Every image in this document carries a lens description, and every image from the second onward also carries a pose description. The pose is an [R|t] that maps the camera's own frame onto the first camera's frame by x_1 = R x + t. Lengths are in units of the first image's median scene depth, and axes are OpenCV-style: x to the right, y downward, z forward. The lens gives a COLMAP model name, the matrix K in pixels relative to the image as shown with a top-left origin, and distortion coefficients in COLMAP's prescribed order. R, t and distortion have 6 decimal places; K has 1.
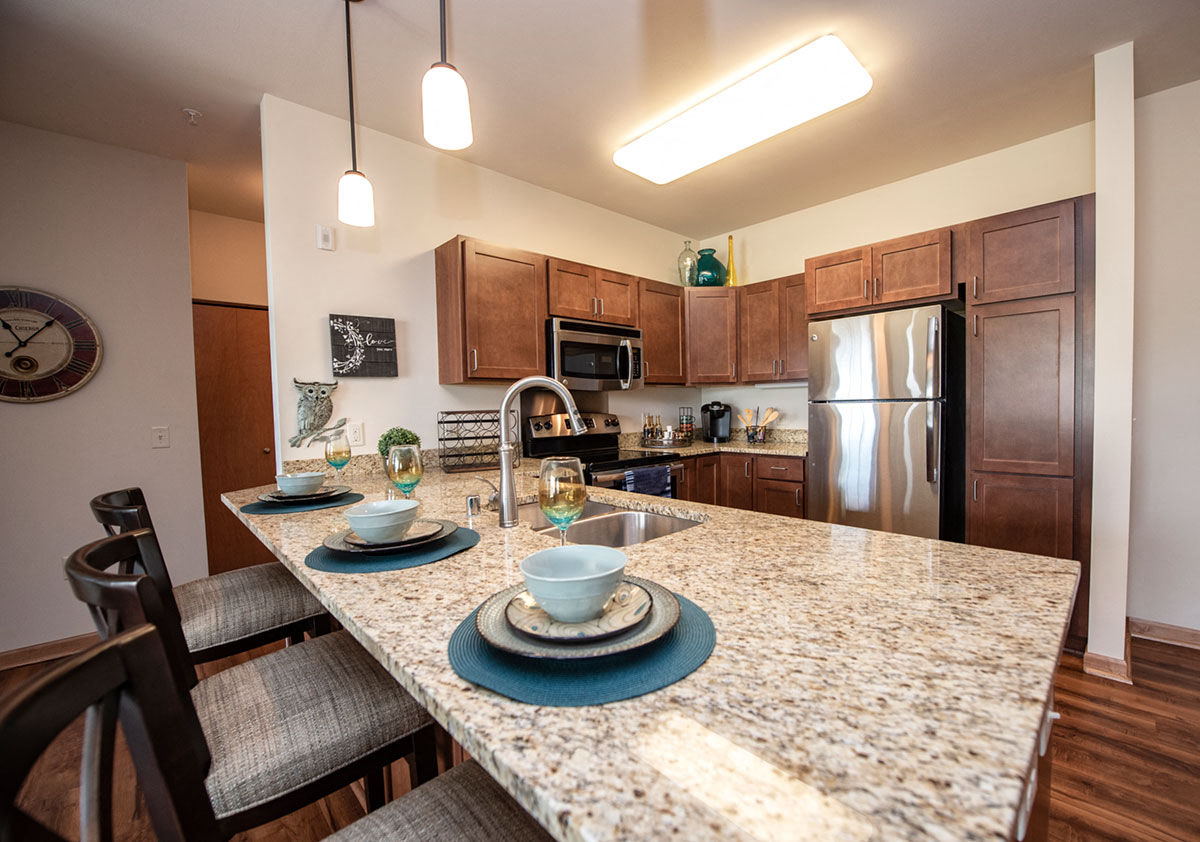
lens RADIAL K [[497.2, 0, 599.4], [0, 497.2, 421.9], [0, 0, 1]] dist [-0.024405, -0.000874]
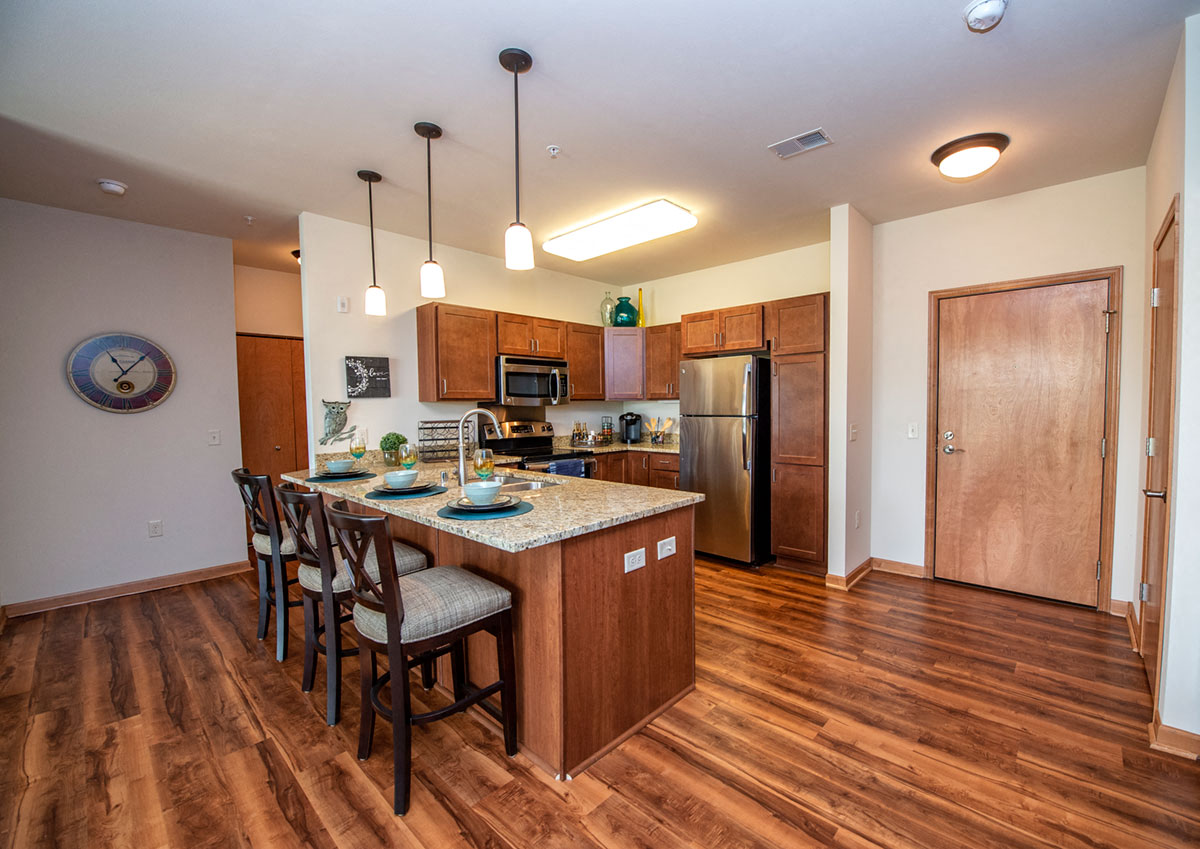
lens RADIAL K [[497.2, 0, 607.4], [0, 497.2, 428.9], [0, 0, 1]] dist [-0.024405, -0.000874]
pose [[0.997086, 0.007186, 0.075943, 0.112130], [-0.008109, 0.999897, 0.011853, -0.018683], [-0.075850, -0.012434, 0.997042, -0.473164]]
